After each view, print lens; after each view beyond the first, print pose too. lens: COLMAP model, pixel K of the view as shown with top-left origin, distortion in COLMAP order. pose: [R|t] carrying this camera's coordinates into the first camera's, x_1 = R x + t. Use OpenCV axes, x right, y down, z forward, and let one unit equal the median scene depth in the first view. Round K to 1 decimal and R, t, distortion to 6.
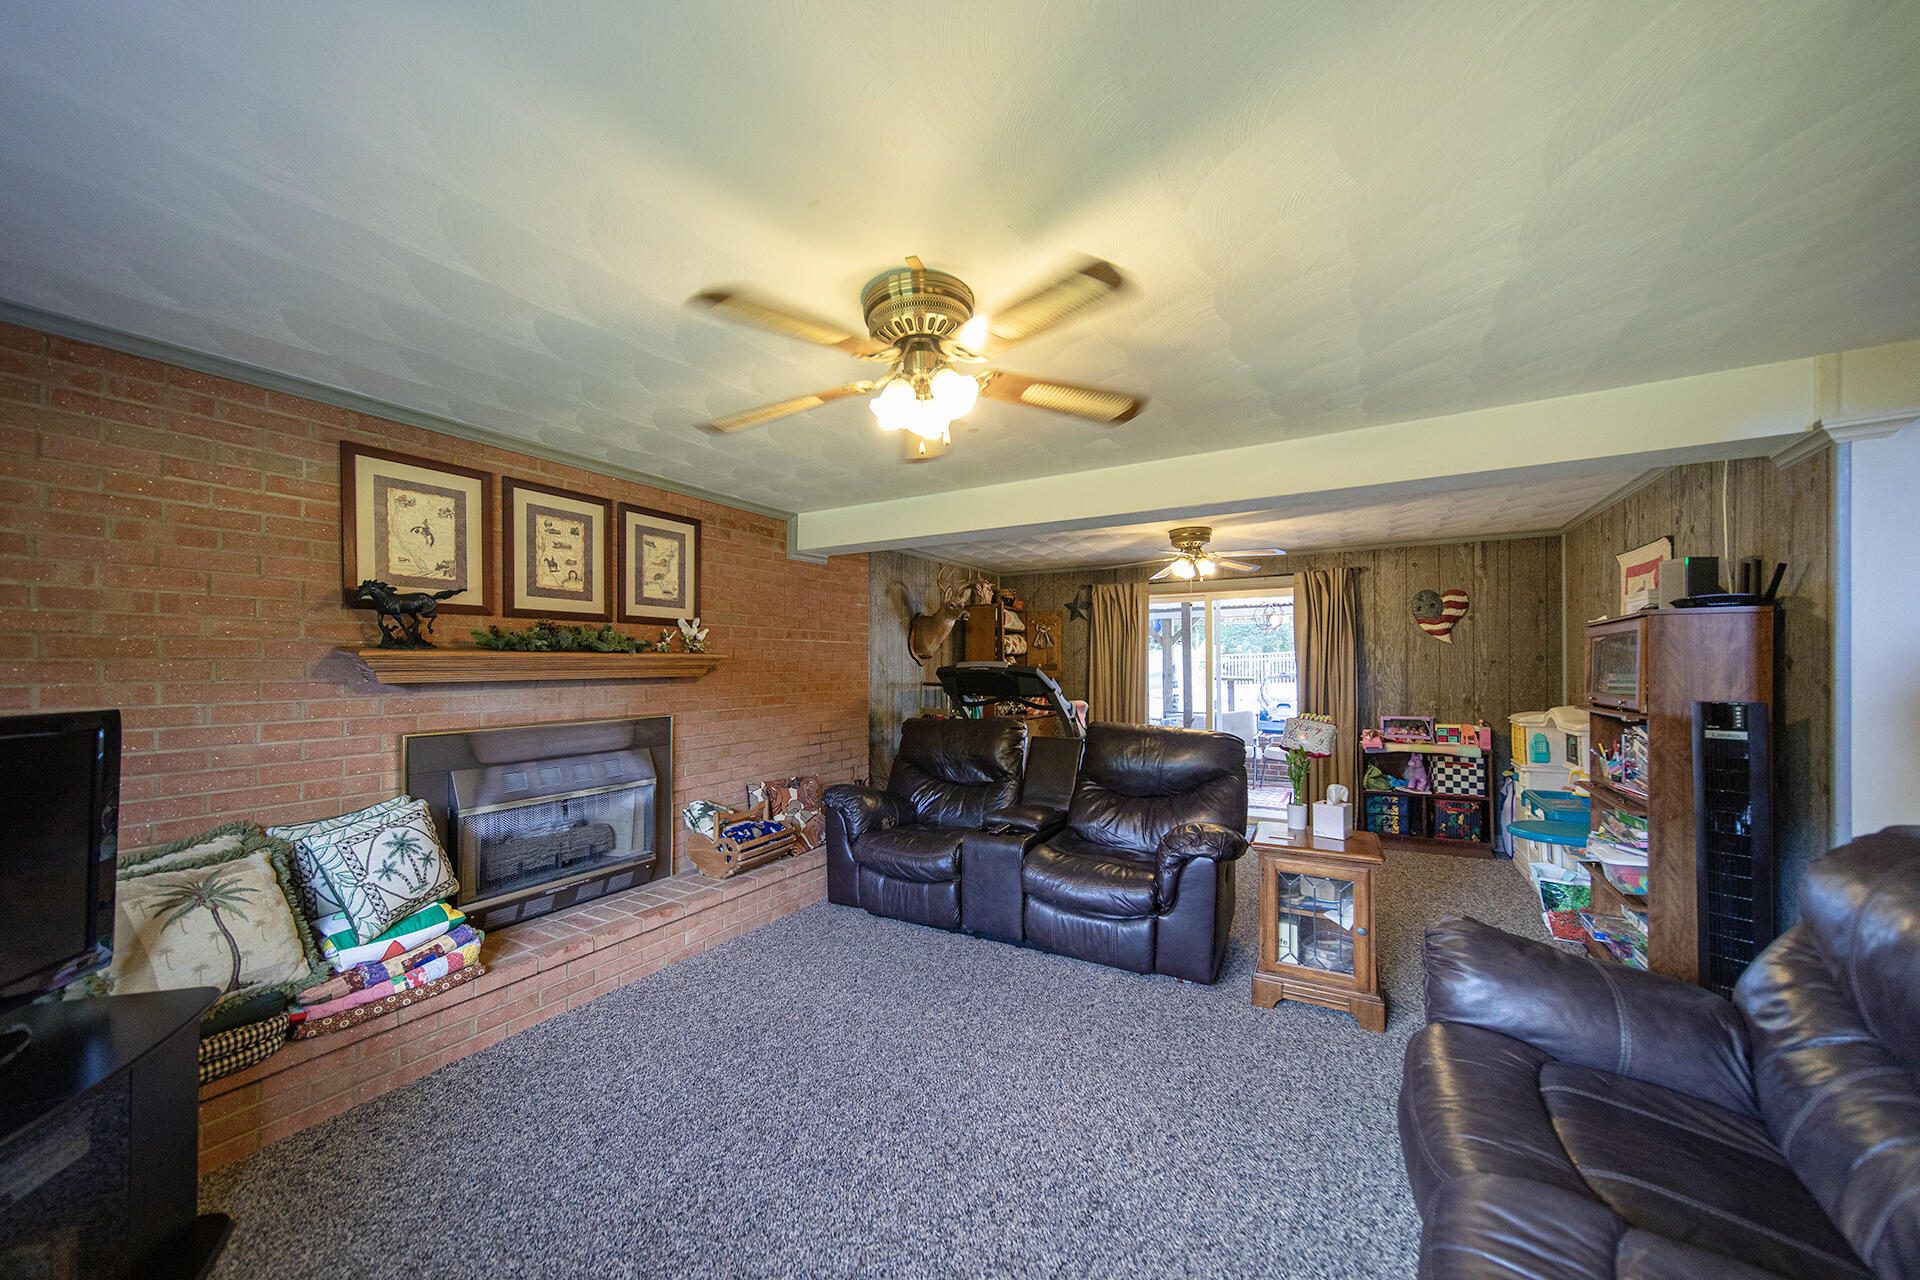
lens RADIAL K [[679.3, 0, 920.4], [0, 679.3, 664.9], [0, 0, 1]] dist [0.008917, -0.000253]
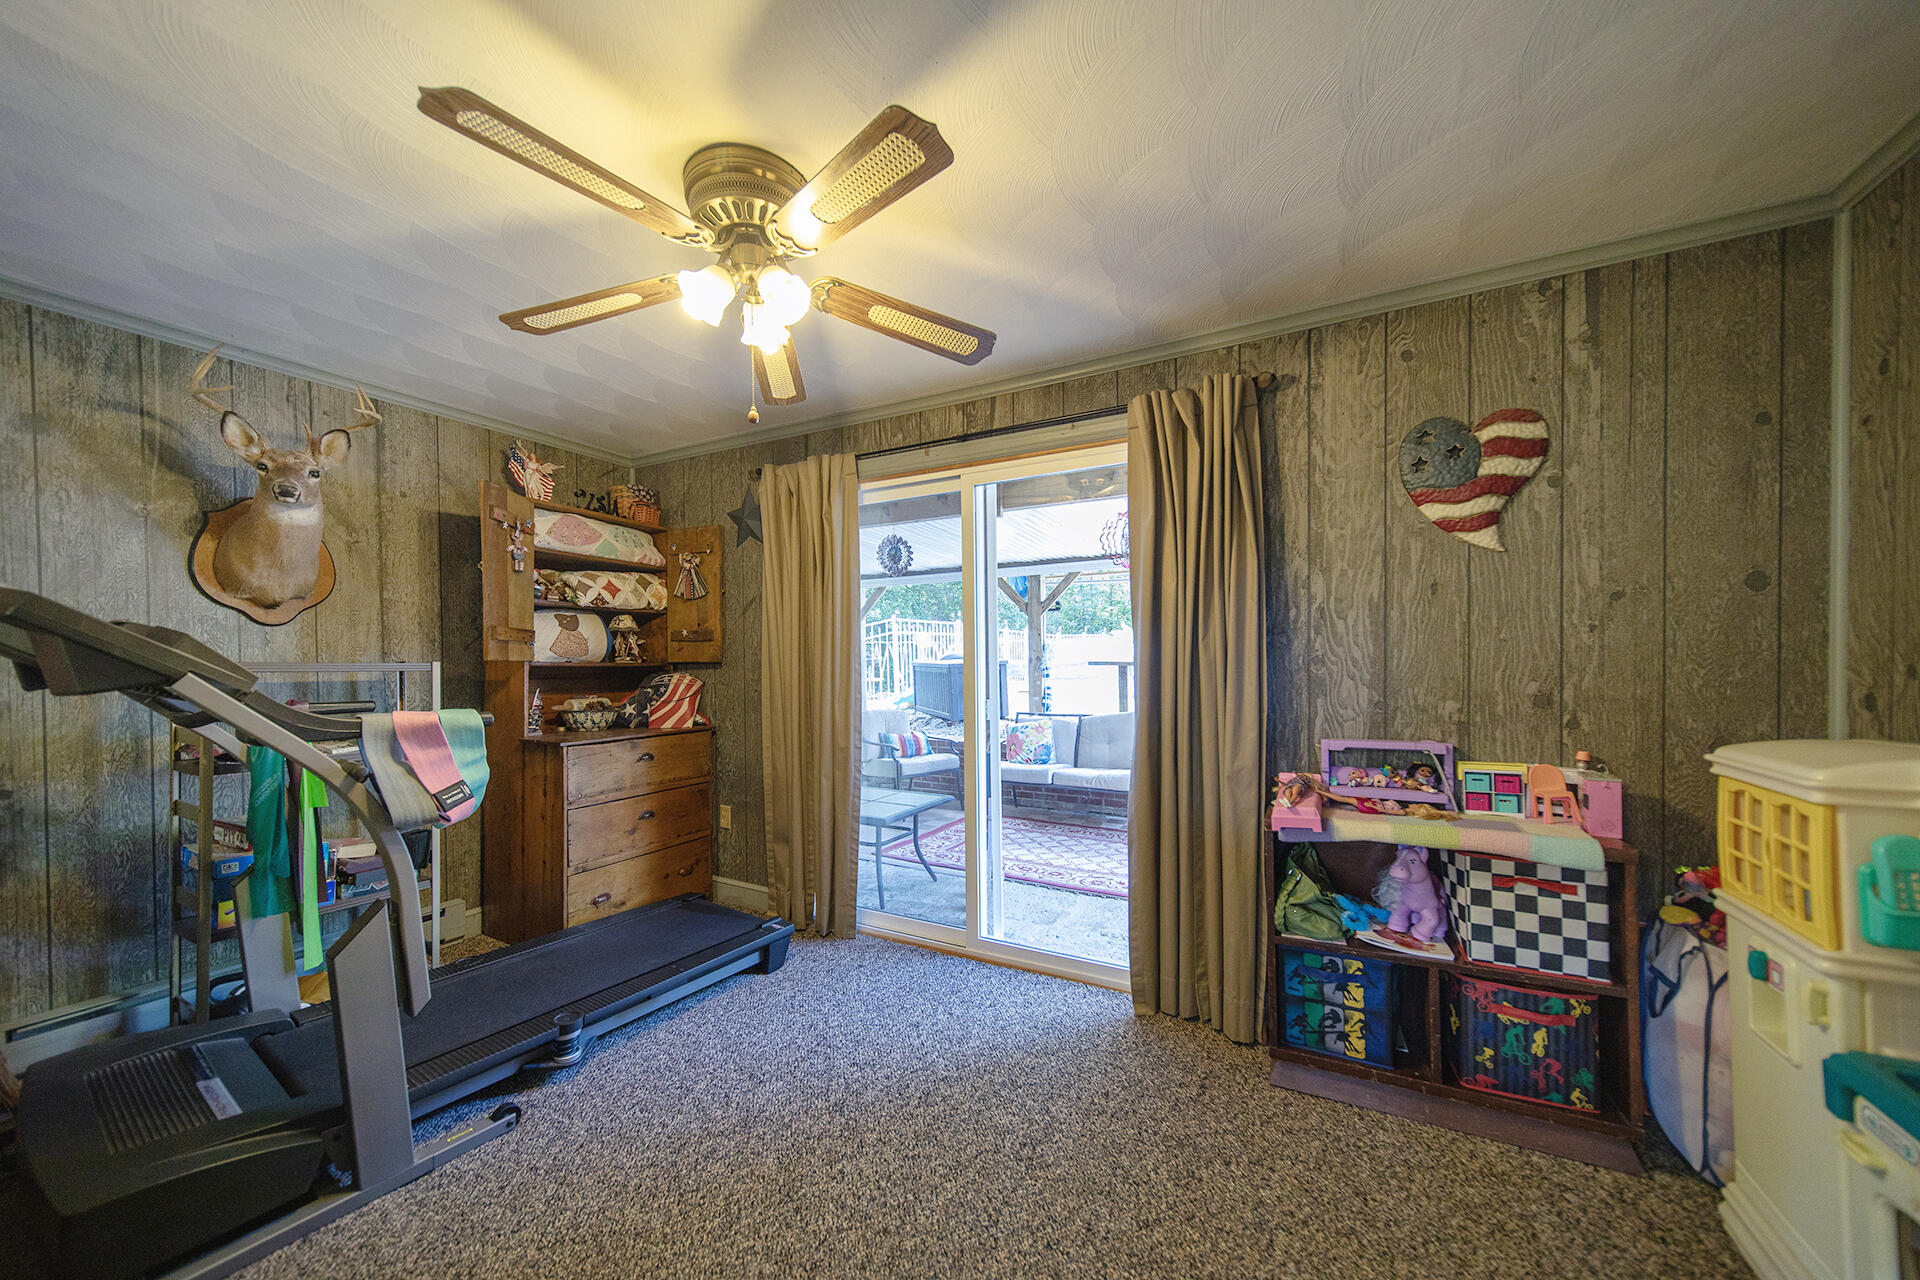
lens RADIAL K [[679.3, 0, 921.1], [0, 679.3, 665.9], [0, 0, 1]] dist [0.008917, -0.000253]
pose [[0.999725, -0.004998, 0.022932, 0.449892], [0.004762, 0.999935, 0.010325, 0.027608], [-0.022982, -0.010213, 0.999684, 0.632644]]
